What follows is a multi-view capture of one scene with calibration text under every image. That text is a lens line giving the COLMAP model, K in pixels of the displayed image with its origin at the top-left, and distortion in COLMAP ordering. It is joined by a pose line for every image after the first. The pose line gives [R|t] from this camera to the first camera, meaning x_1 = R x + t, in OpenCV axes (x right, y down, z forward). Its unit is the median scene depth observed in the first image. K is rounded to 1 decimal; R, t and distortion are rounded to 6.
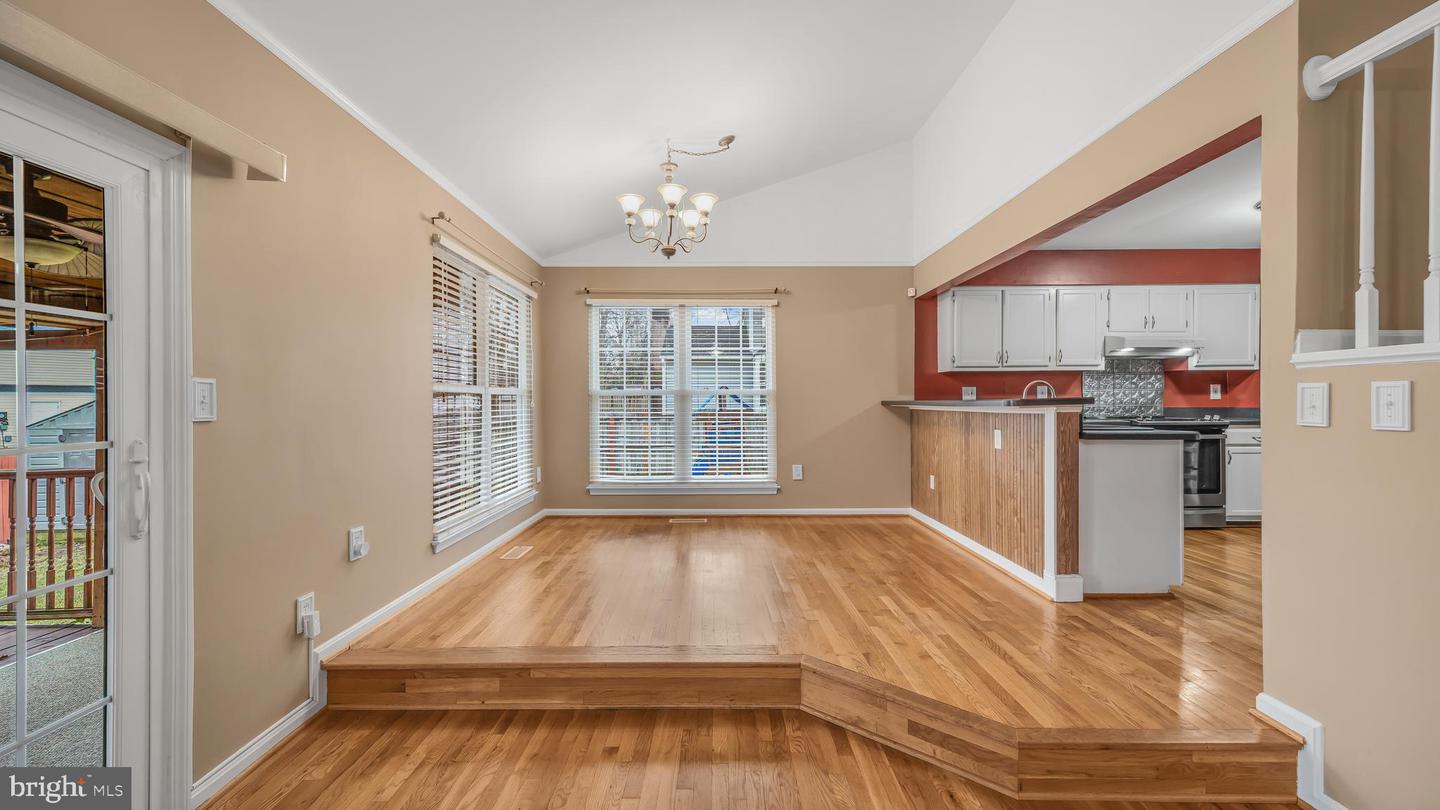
lens RADIAL K [[586.7, 0, 716.9], [0, 586.7, 398.6], [0, 0, 1]] dist [0.012383, -0.002198]
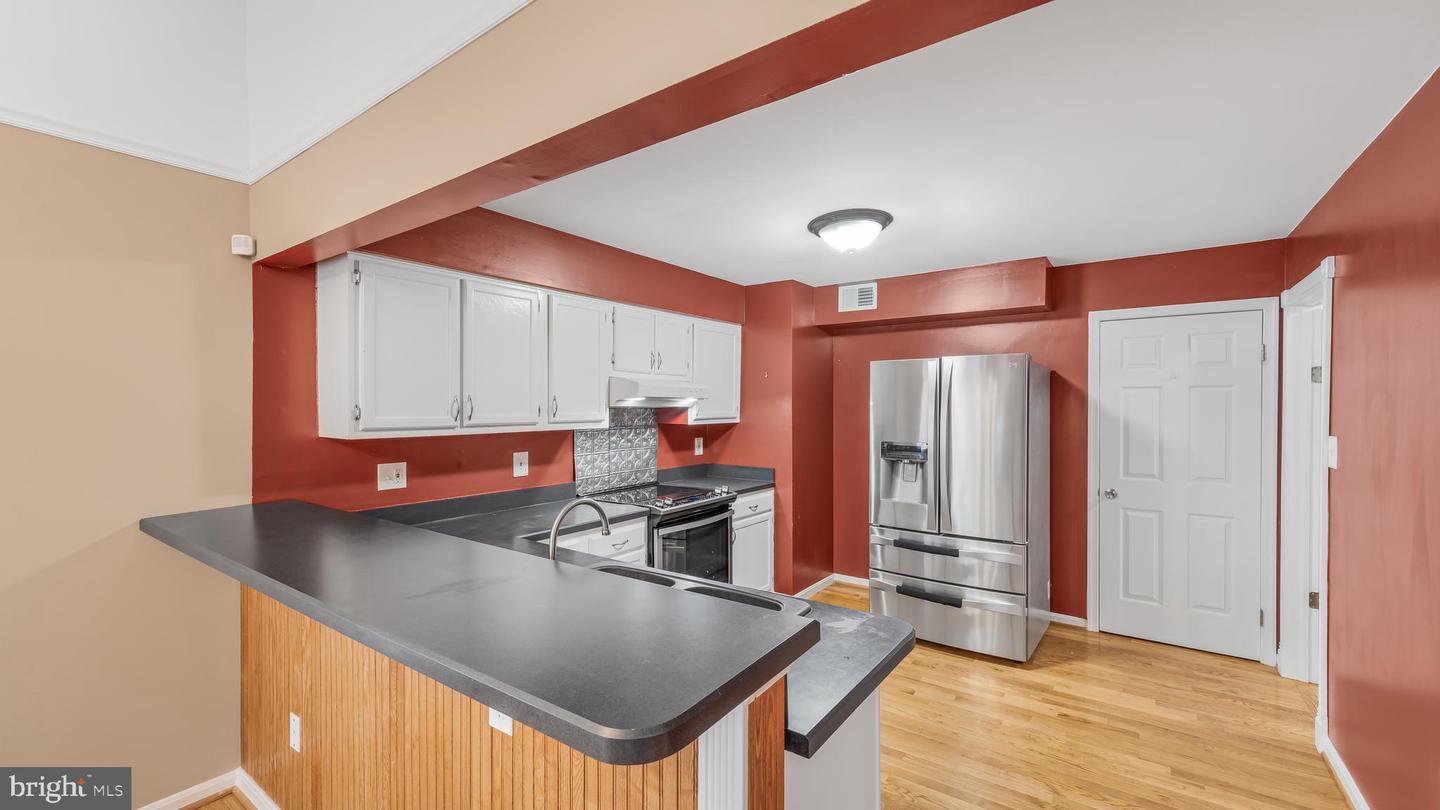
lens RADIAL K [[586.7, 0, 738.7], [0, 586.7, 409.8], [0, 0, 1]] dist [0.012383, -0.002198]
pose [[0.576633, -0.002101, 0.817000, 0.197493], [-0.007028, 0.999947, 0.007533, -0.073360], [-0.816973, -0.010086, 0.576588, 0.489292]]
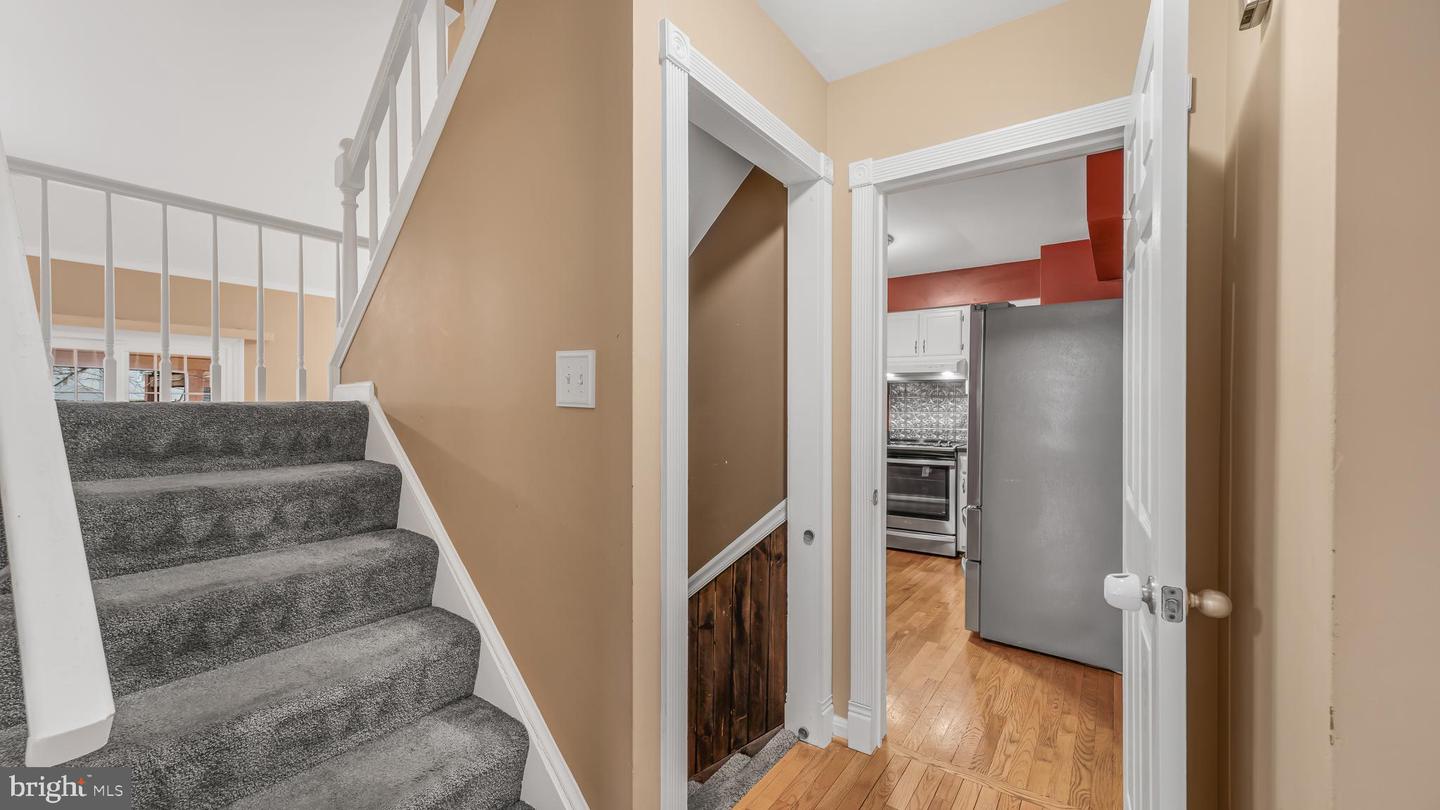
lens RADIAL K [[586.7, 0, 726.7], [0, 586.7, 406.6], [0, 0, 1]] dist [0.012383, -0.002198]
pose [[0.822896, 0.009766, -0.568108, 1.008749], [-0.007040, 0.999951, 0.006991, -0.031435], [0.568149, -0.001754, 0.822924, -0.019897]]
